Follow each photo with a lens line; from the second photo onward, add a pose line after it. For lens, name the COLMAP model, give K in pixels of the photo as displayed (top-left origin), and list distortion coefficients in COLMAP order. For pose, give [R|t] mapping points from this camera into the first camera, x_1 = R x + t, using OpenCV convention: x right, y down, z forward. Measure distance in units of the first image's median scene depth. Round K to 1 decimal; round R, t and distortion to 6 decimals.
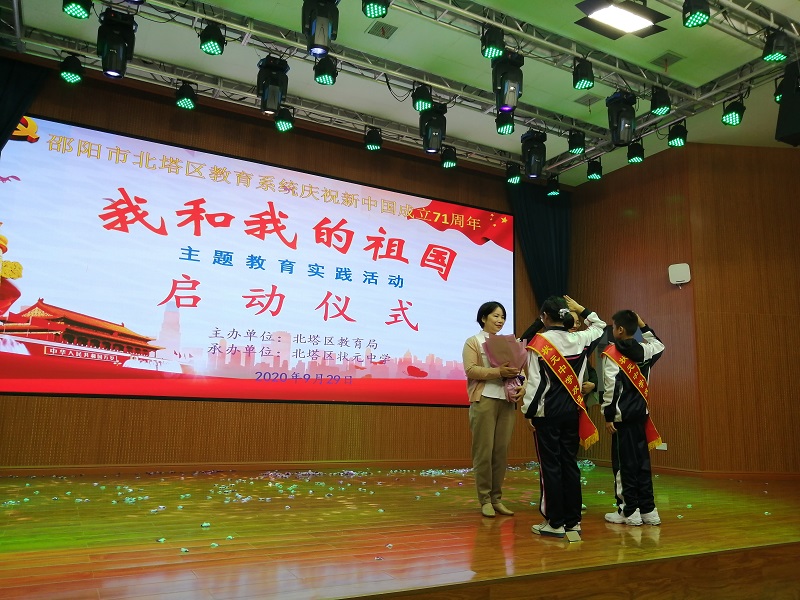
lens RADIAL K [[649.5, 0, 400.0], [0, 649.5, 300.0], [0, 0, 1]] dist [-0.003951, 0.000464]
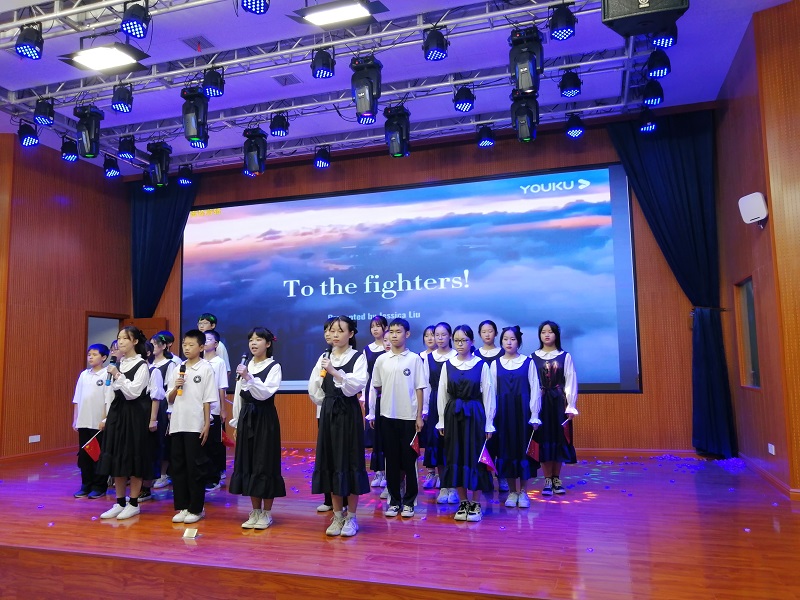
lens RADIAL K [[627.6, 0, 400.0], [0, 627.6, 300.0], [0, 0, 1]] dist [-0.052463, 0.059744]
pose [[0.694345, -0.107151, -0.711620, 0.605612], [0.151912, 0.988394, -0.000602, 0.001191], [0.703426, -0.107686, 0.702564, 0.223641]]
